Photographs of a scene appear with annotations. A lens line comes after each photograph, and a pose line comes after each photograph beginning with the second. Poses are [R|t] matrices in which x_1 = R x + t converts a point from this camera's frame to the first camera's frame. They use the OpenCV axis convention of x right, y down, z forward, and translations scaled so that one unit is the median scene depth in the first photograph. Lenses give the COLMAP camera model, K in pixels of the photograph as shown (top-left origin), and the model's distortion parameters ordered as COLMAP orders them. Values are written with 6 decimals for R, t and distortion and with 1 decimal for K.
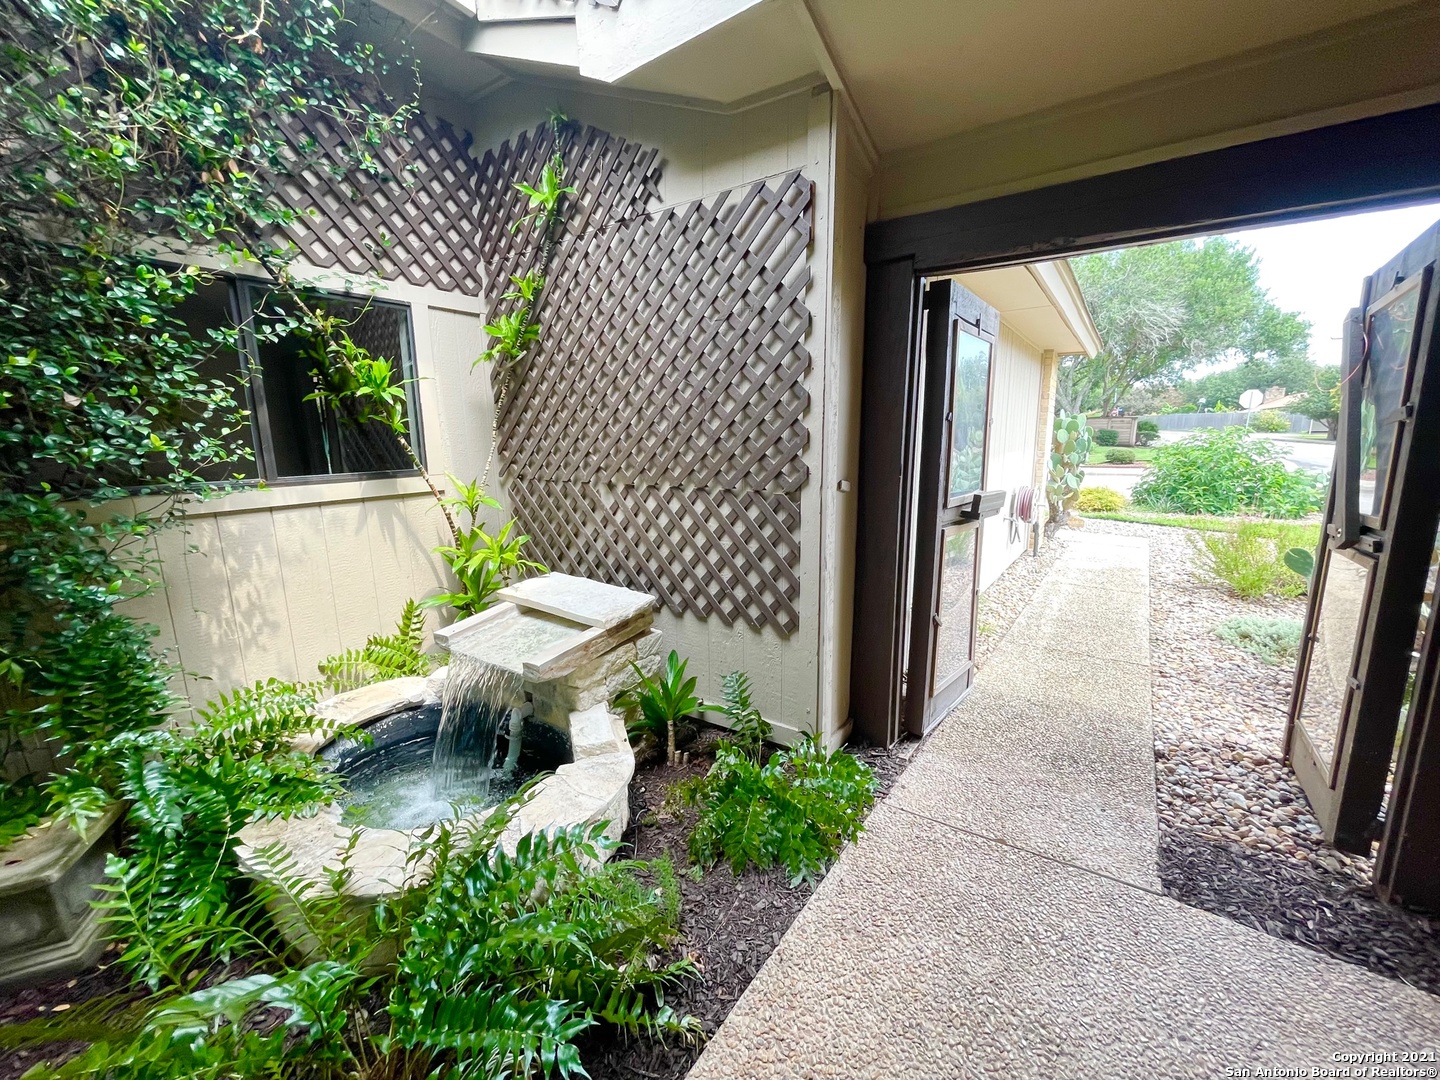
lens RADIAL K [[579.7, 0, 721.9], [0, 579.7, 539.7], [0, 0, 1]] dist [-0.001544, -0.001372]
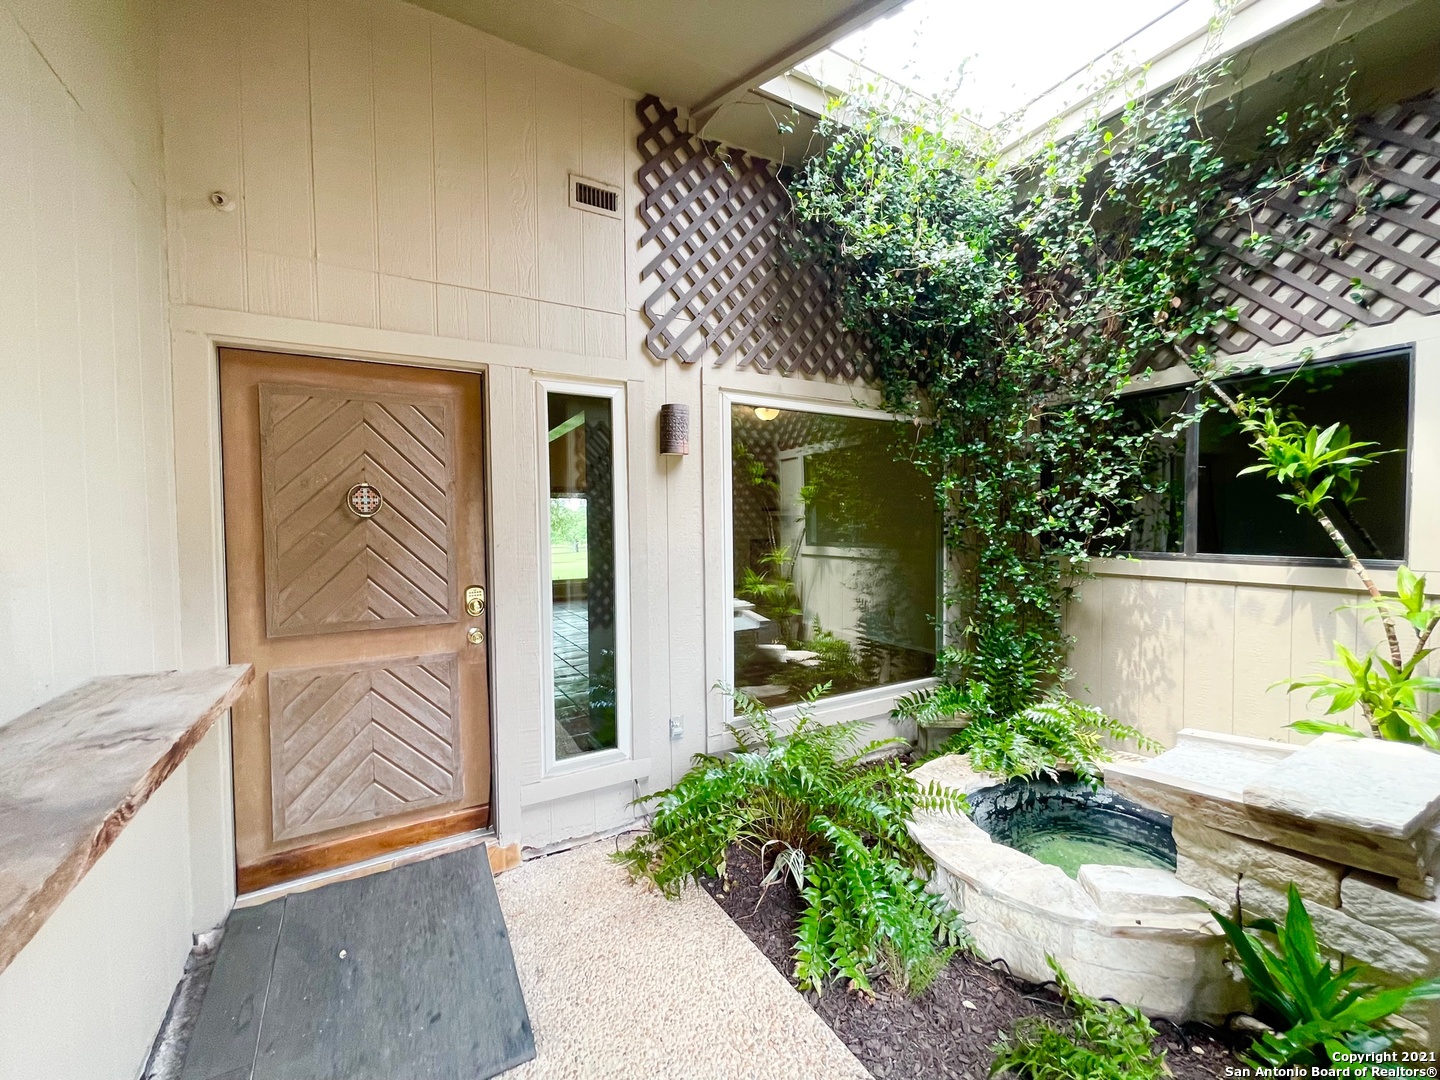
lens RADIAL K [[579.7, 0, 718.0], [0, 579.7, 538.6], [0, 0, 1]] dist [-0.001544, -0.001372]
pose [[-0.417290, 0.037651, -0.907993, 0.607893], [-0.156789, 0.981176, 0.112742, -0.116510], [0.895146, 0.189409, -0.403531, 0.622900]]
